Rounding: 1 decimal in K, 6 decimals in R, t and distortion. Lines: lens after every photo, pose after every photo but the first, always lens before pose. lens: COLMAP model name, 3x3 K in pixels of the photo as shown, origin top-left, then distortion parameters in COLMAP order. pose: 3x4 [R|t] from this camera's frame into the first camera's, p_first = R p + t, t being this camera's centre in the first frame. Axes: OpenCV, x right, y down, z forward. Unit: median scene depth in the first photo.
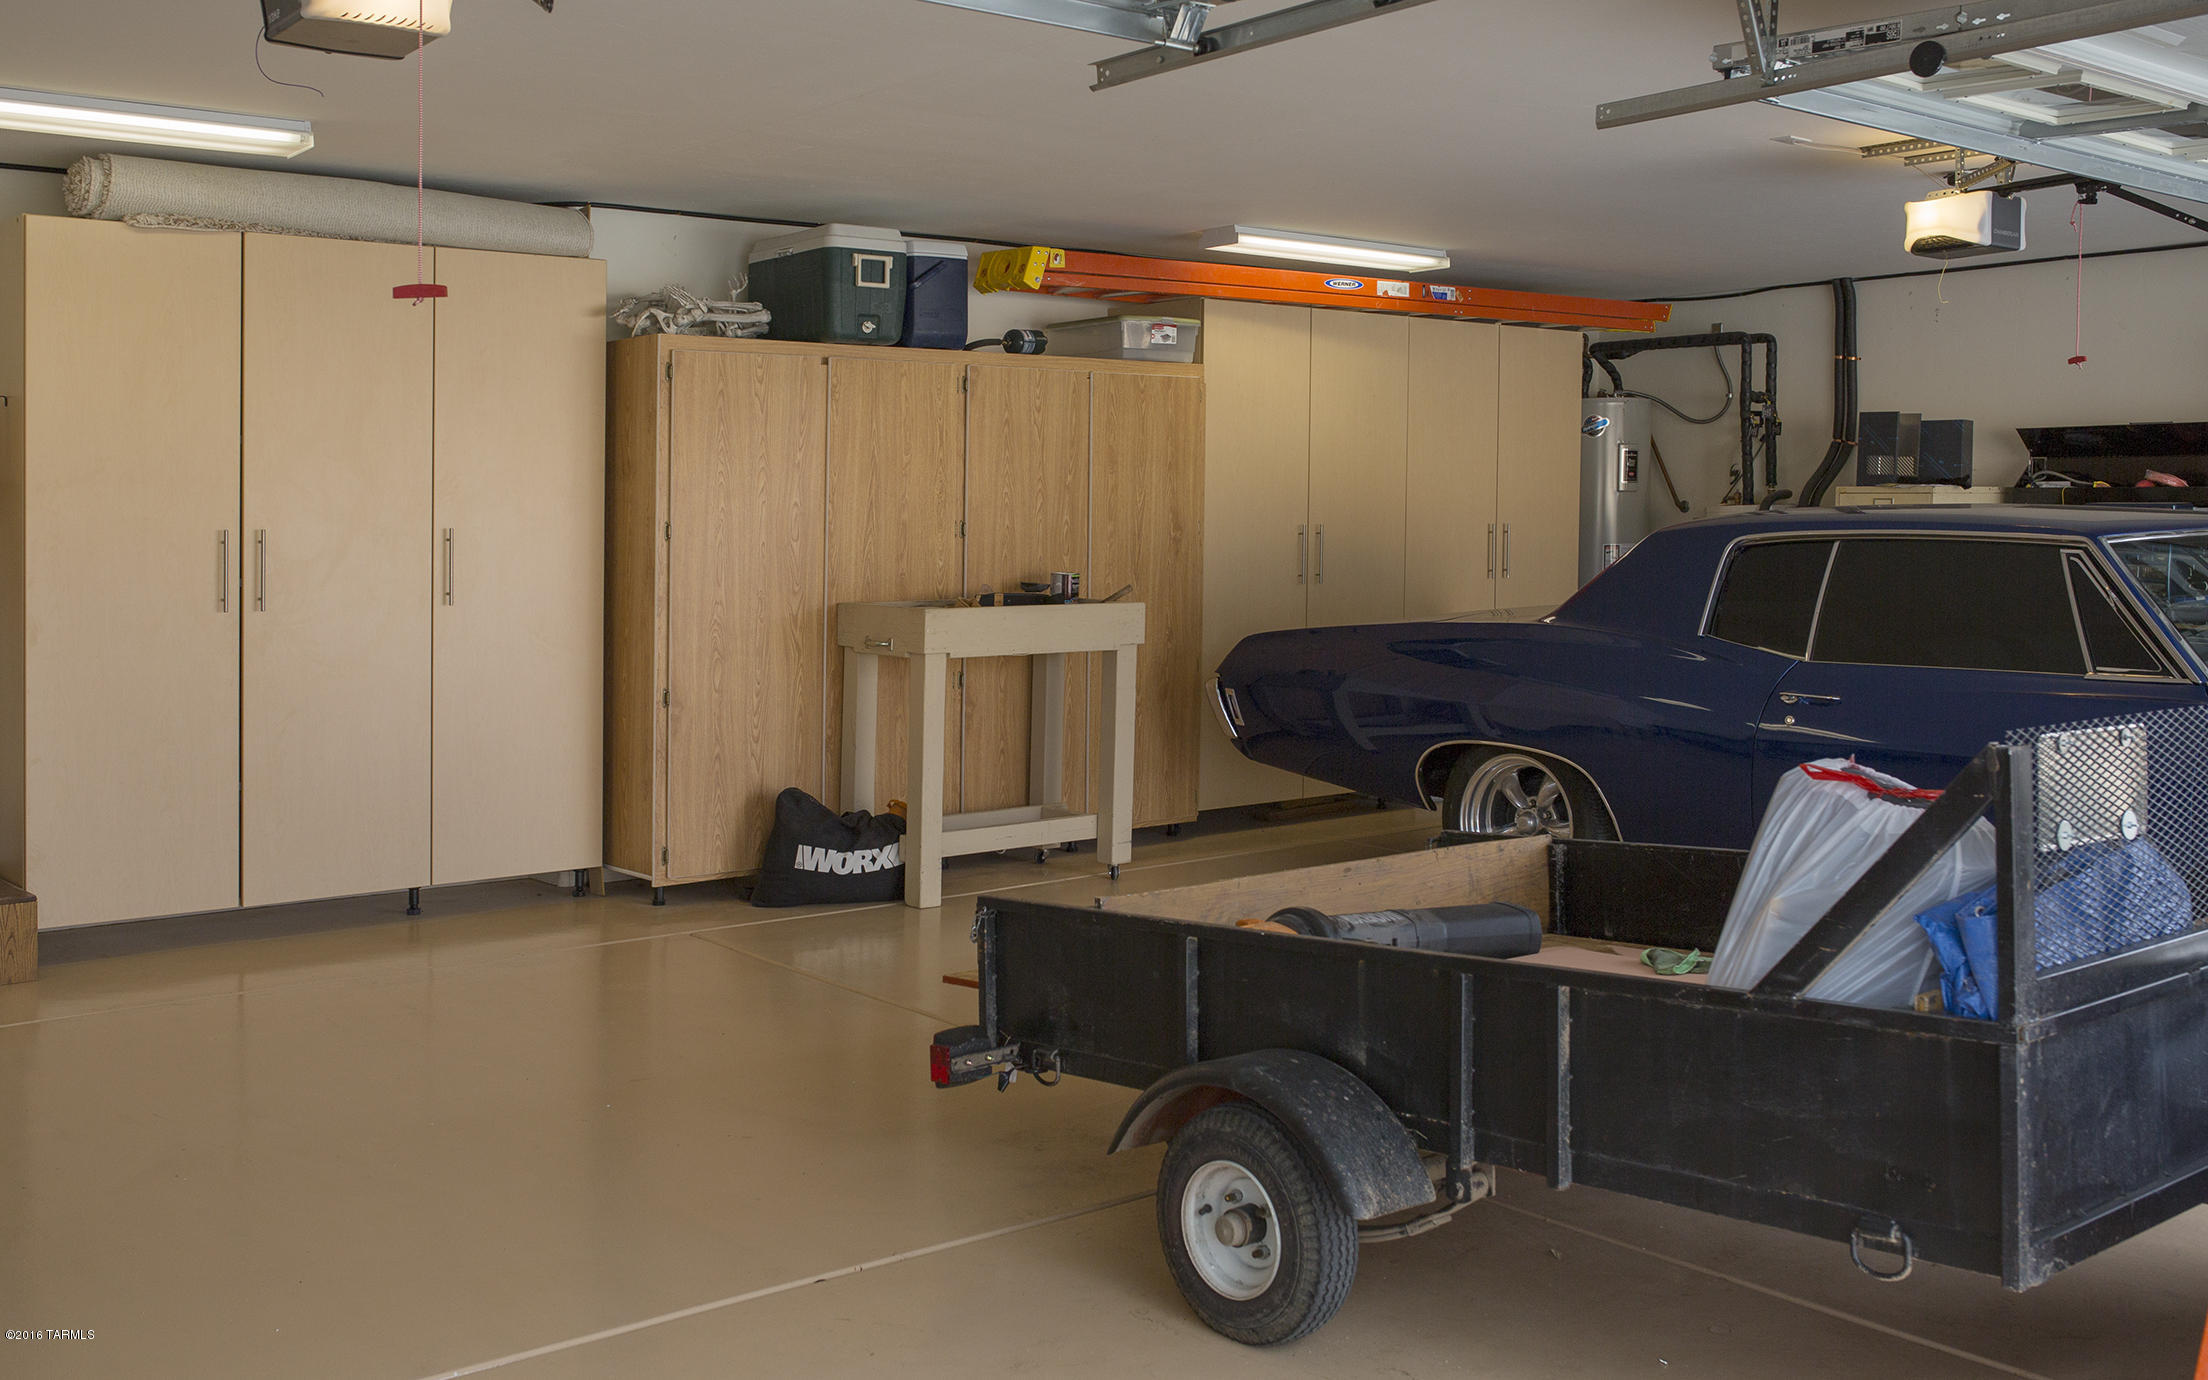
lens RADIAL K [[2242.3, 0, 1110.1], [0, 2242.3, 685.2], [0, 0, 1]] dist [0.004880, 0.020298]
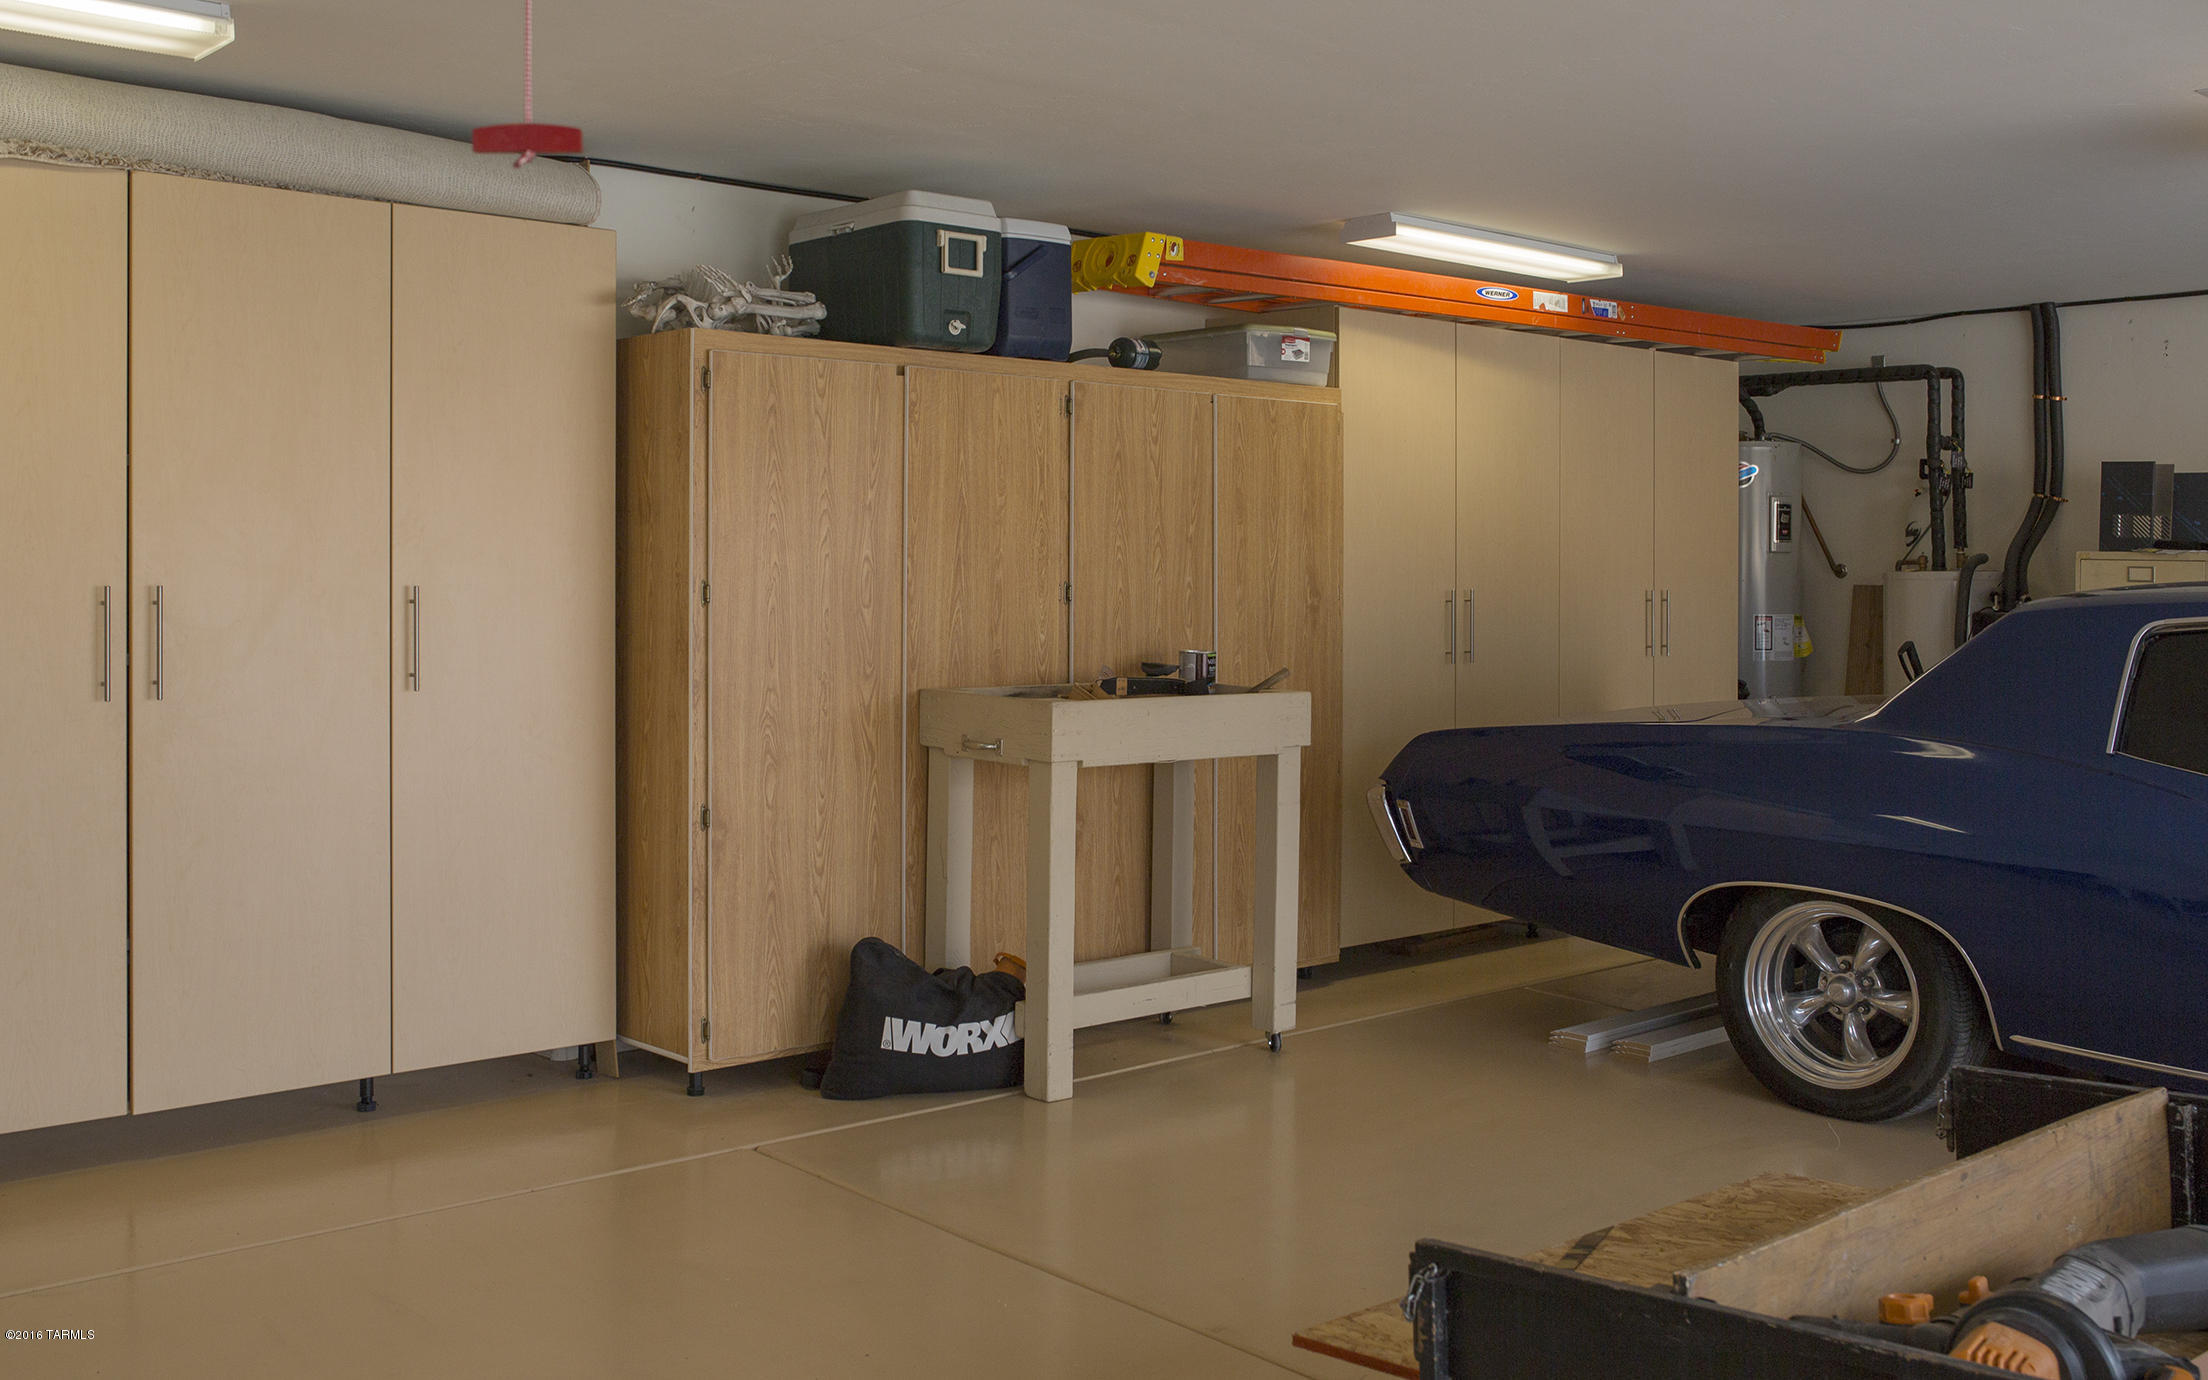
lens RADIAL K [[2272.2, 0, 1098.8], [0, 2272.2, 805.1], [0, 0, 1]] dist [0.003267, 0.002320]
pose [[0.999063, 0.009125, 0.042303, -0.092670], [-0.010398, 0.999497, 0.029968, -0.020986], [-0.042008, -0.030380, 0.998655, 0.223808]]
